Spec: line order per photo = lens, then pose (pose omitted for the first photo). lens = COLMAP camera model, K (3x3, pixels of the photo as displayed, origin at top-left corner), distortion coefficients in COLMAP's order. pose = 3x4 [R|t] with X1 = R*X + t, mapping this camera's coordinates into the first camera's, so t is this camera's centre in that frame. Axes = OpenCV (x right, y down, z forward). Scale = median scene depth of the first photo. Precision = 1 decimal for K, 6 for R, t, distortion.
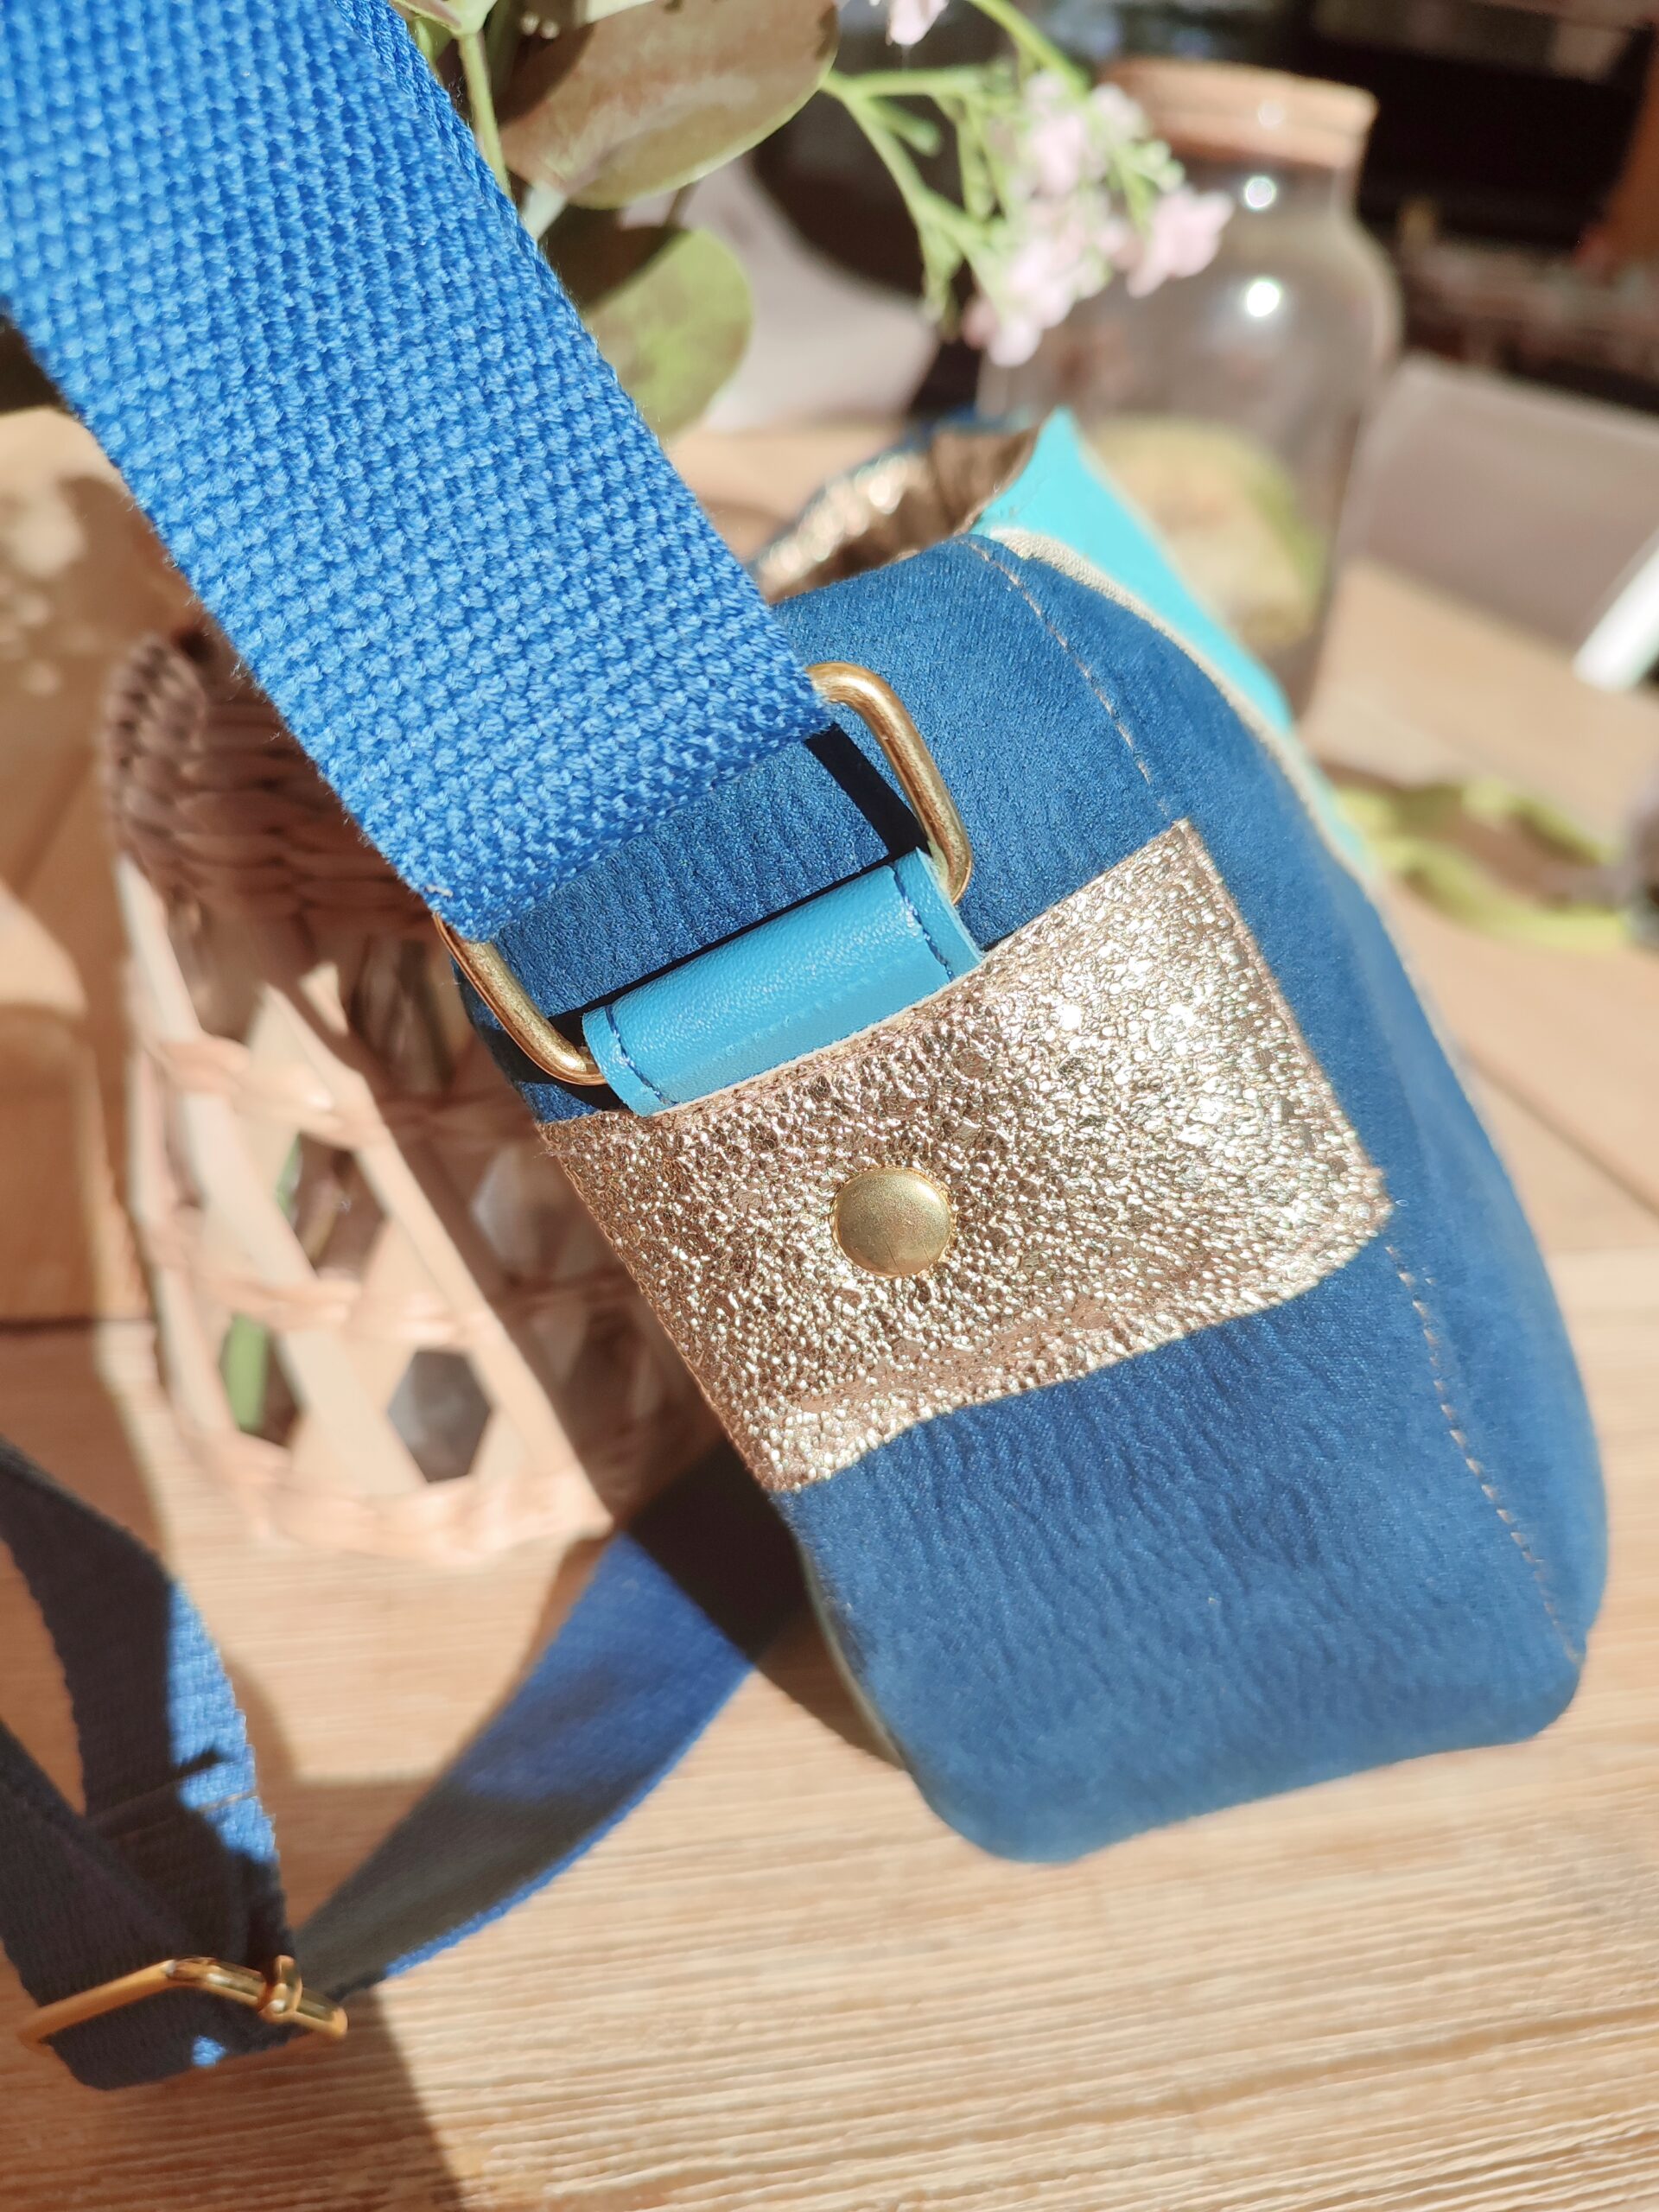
lens RADIAL K [[1360.5, 0, 829.5], [0, 1360.5, 1106.0], [0, 0, 1]] dist [0.062907, -0.000361]
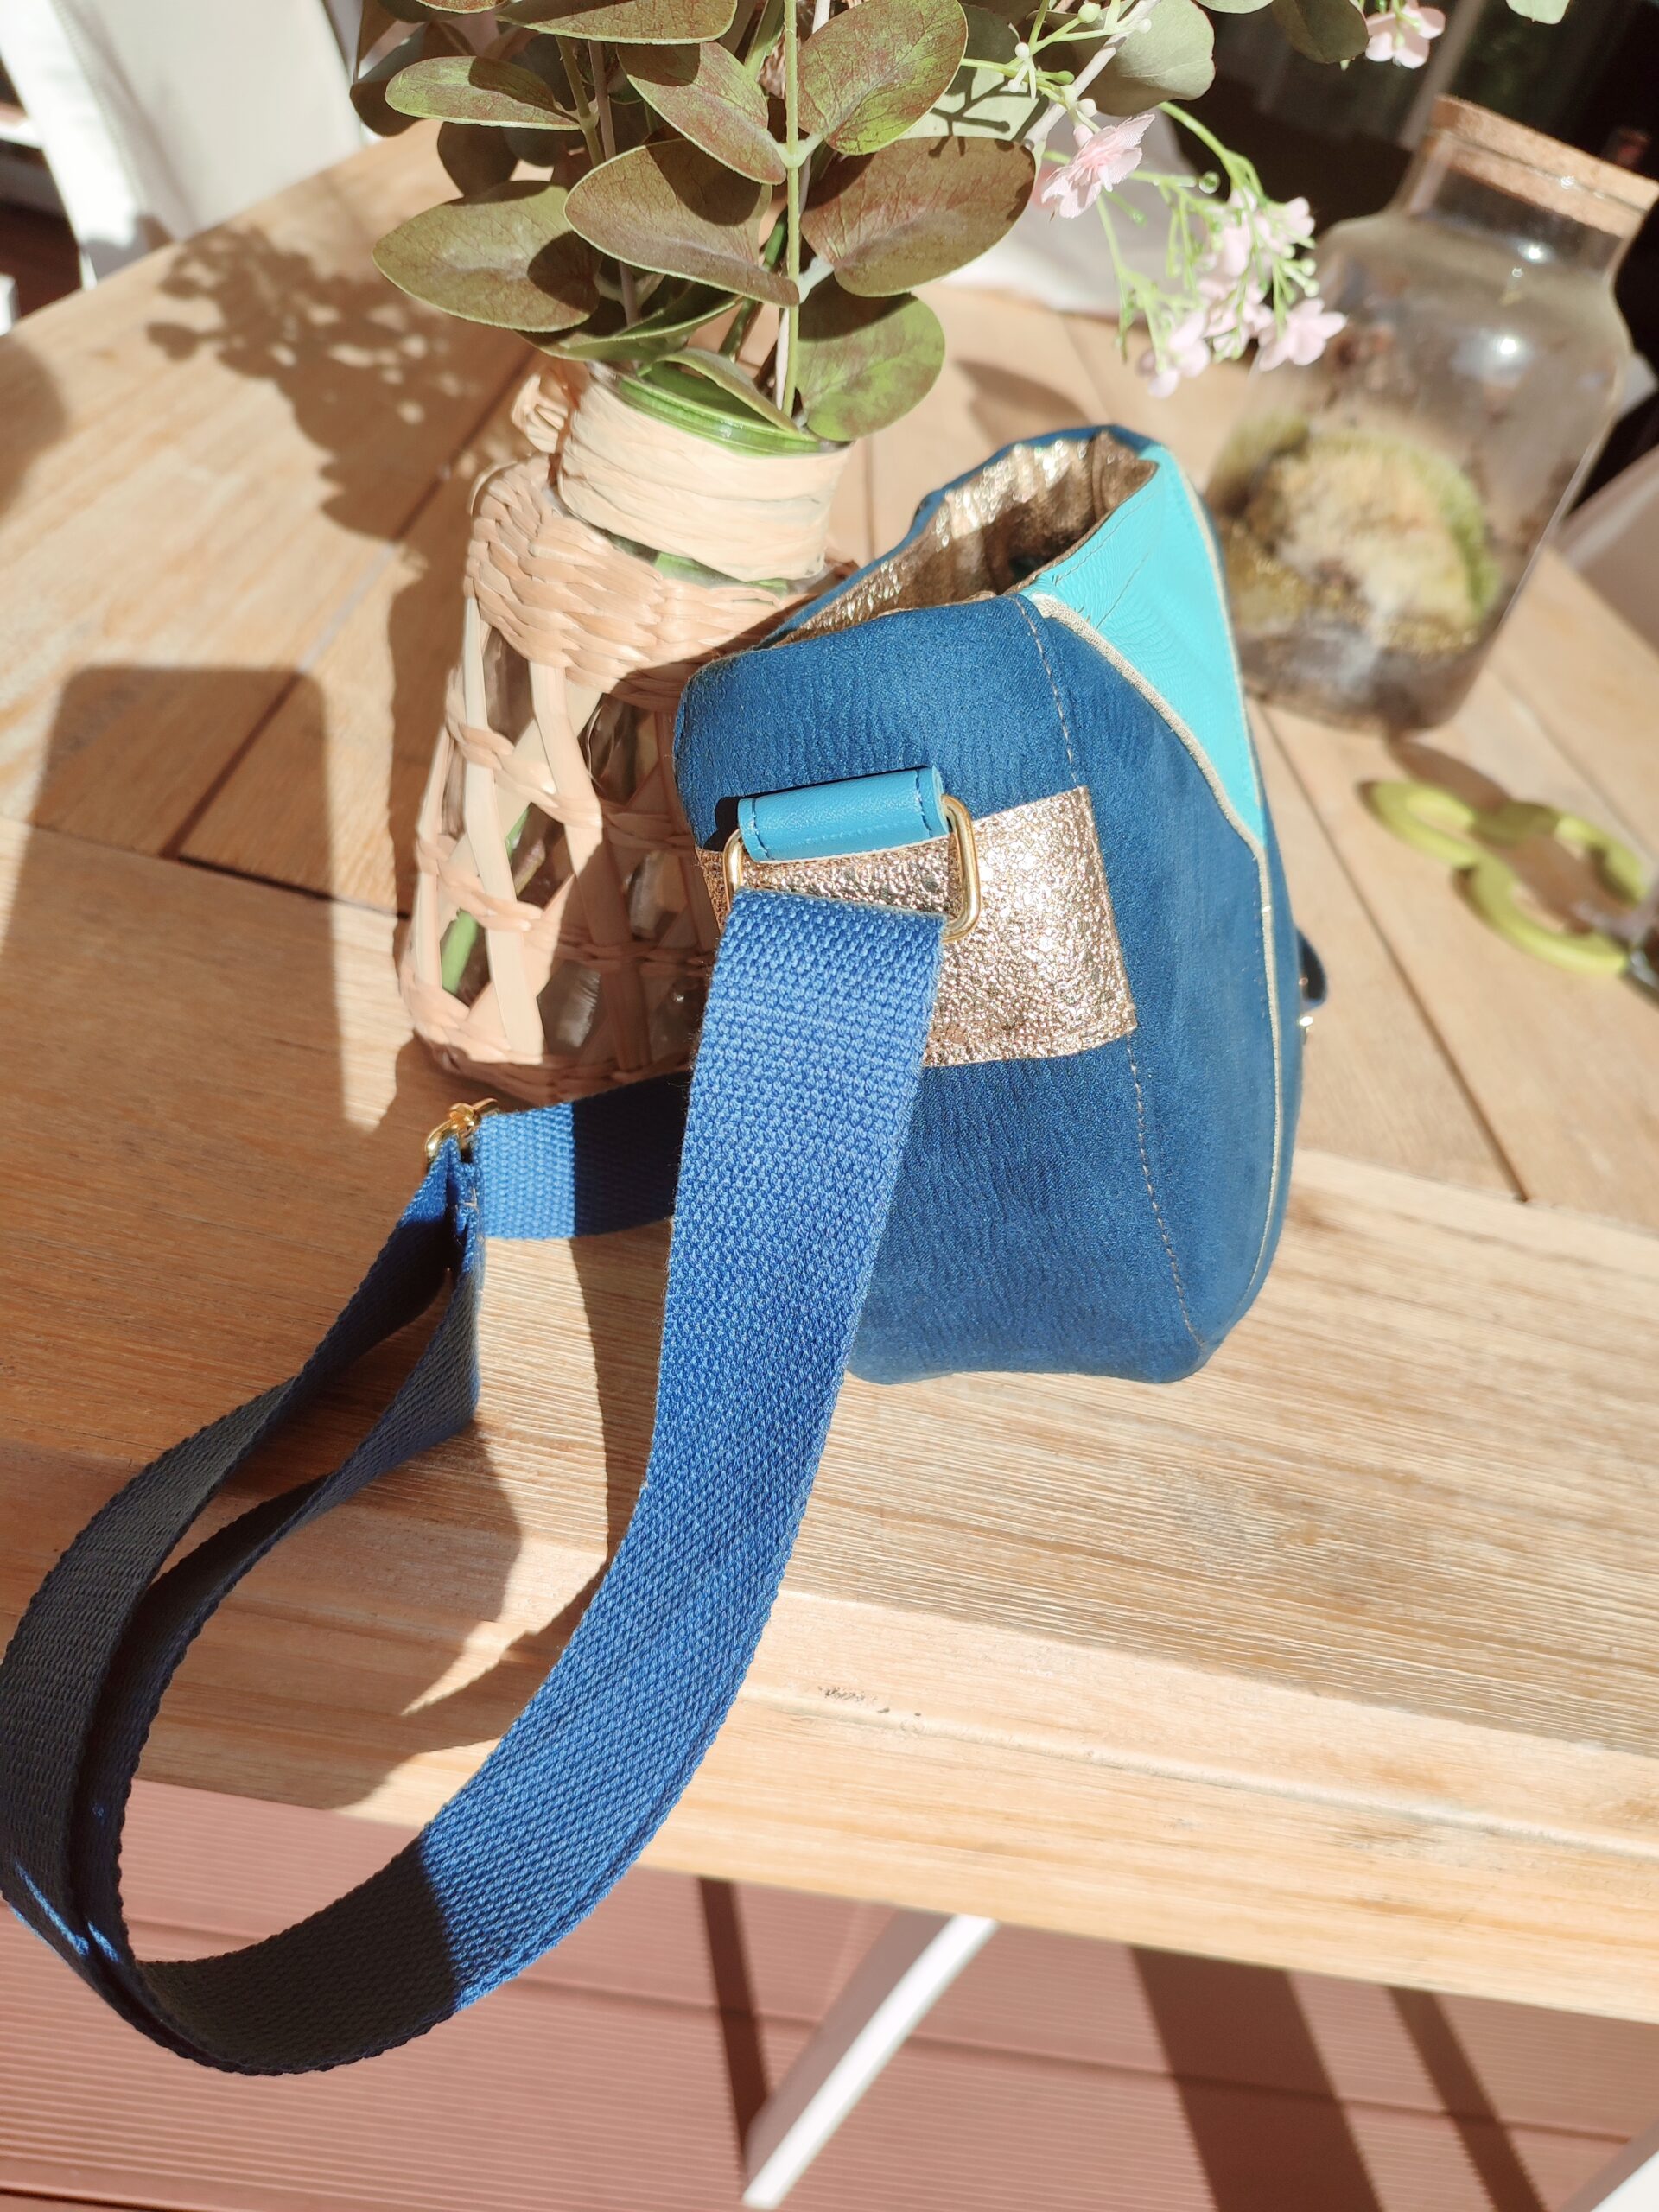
lens RADIAL K [[1360.5, 0, 829.5], [0, 1360.5, 1106.0], [0, 0, 1]] dist [0.062907, -0.000361]
pose [[0.957095, 0.289274, -0.017022, 0.087983], [-0.283369, 0.946607, 0.153745, 0.009114], [0.060587, -0.142325, 0.987964, -0.873590]]
